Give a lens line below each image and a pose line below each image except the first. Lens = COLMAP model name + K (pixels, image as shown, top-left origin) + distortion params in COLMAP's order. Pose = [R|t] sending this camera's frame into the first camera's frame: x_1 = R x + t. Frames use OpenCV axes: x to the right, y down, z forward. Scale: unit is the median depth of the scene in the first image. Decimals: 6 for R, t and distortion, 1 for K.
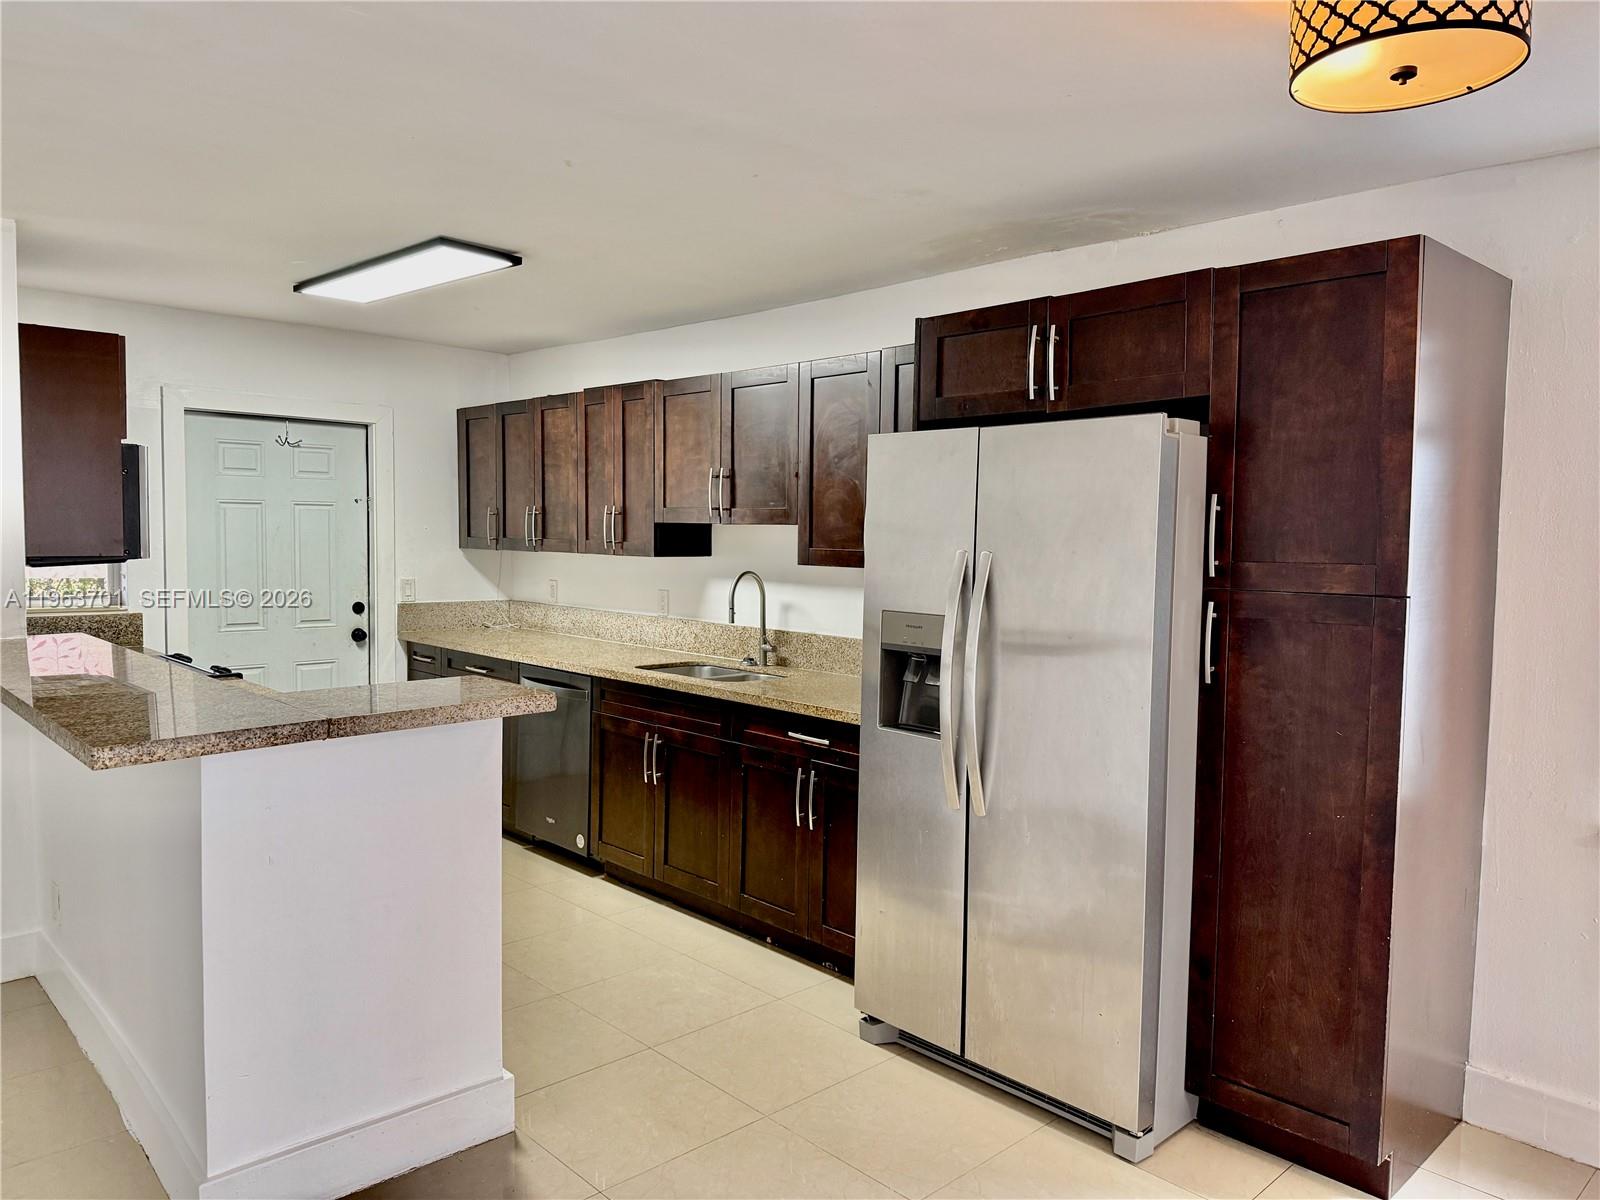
lens RADIAL K [[1117.2, 0, 804.0], [0, 1117.2, 608.7], [0, 0, 1]] dist [0.159970, -0.284764]
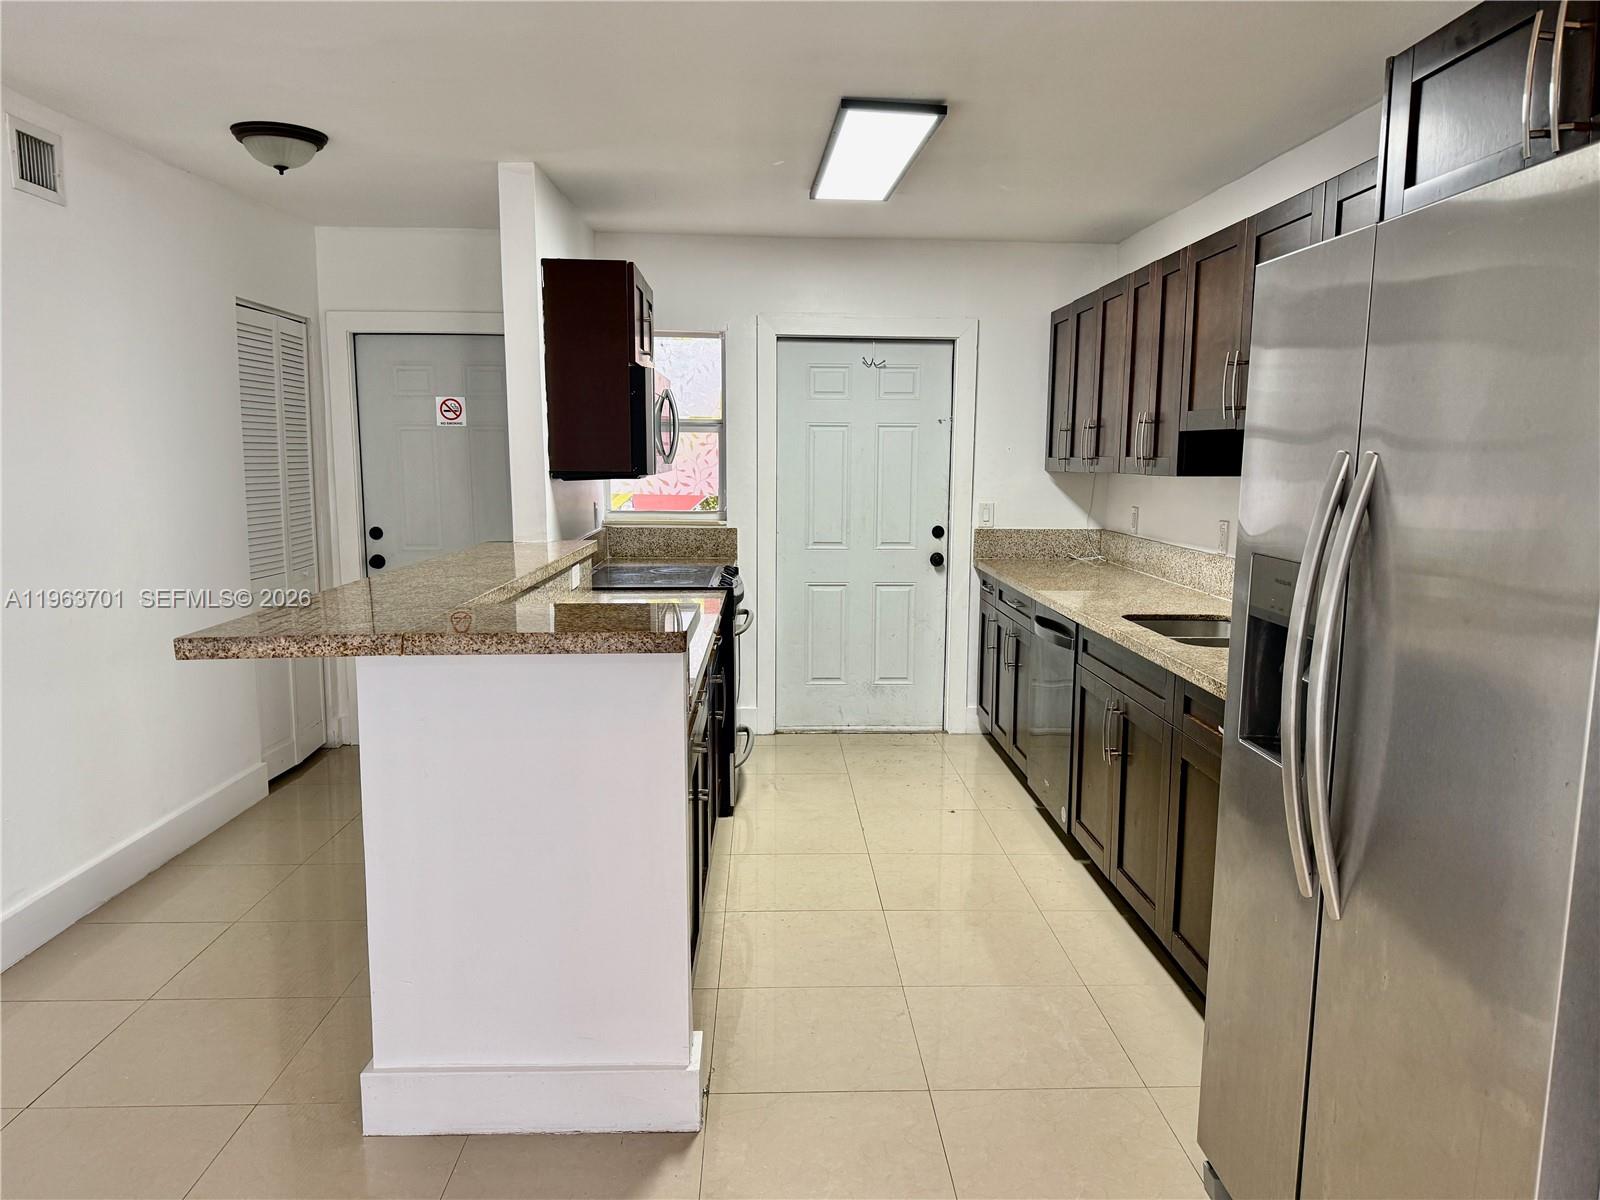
lens RADIAL K [[1117.2, 0, 804.0], [0, 1117.2, 608.7], [0, 0, 1]] dist [0.159970, -0.284764]
pose [[0.750051, 0.082075, -0.656268, 0.200444], [-0.043062, 0.996225, 0.075376, -0.003182], [0.659977, -0.028276, 0.750754, 0.245748]]
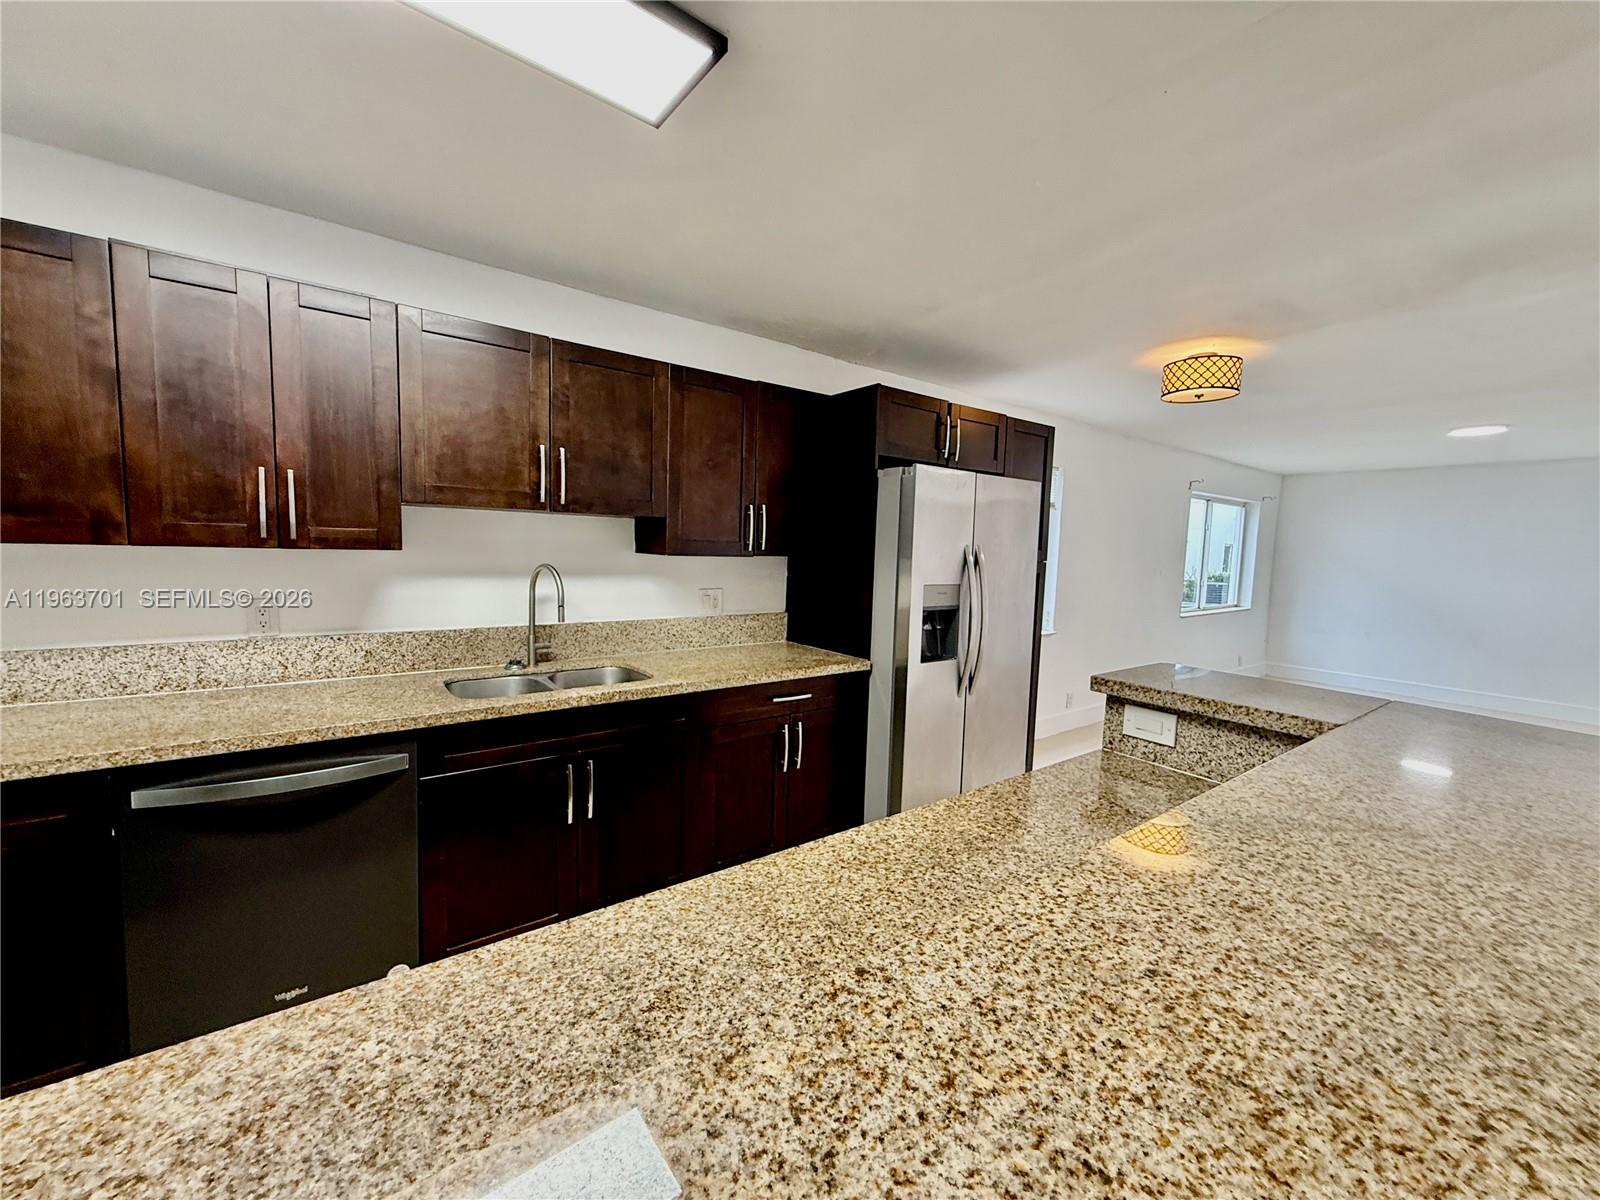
lens RADIAL K [[638.8, 0, 795.7], [0, 638.8, 601.9], [0, 0, 1]] dist [0.000676, 0.000063]
pose [[0.116365, -0.102874, 0.987864, -0.530849], [0.039369, 0.994317, 0.098908, -0.045558], [-0.992426, 0.027382, 0.119754, 0.719432]]
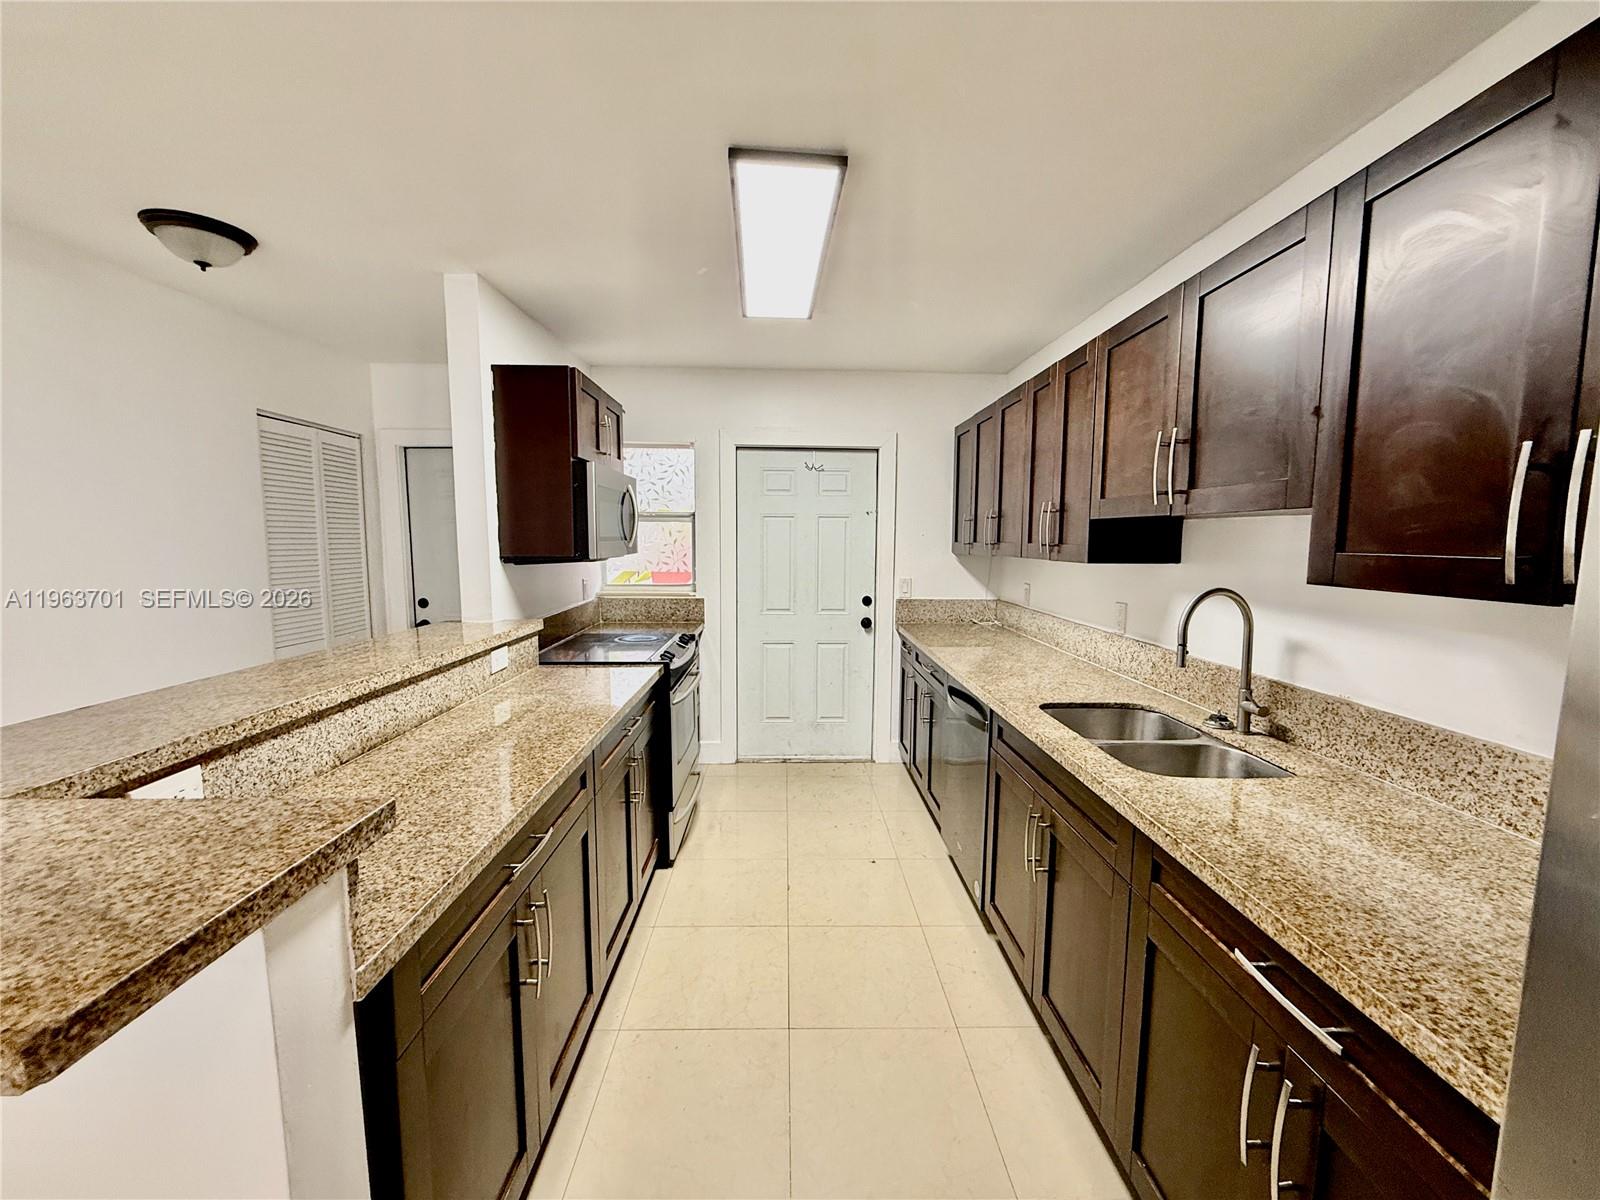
lens RADIAL K [[638.8, 0, 795.7], [0, 638.8, 601.9], [0, 0, 1]] dist [0.000676, 0.000063]
pose [[0.738020, 0.058010, -0.672281, 0.017387], [-0.043000, 0.998316, 0.038938, -0.028851], [0.673407, 0.000171, 0.739272, 0.548609]]
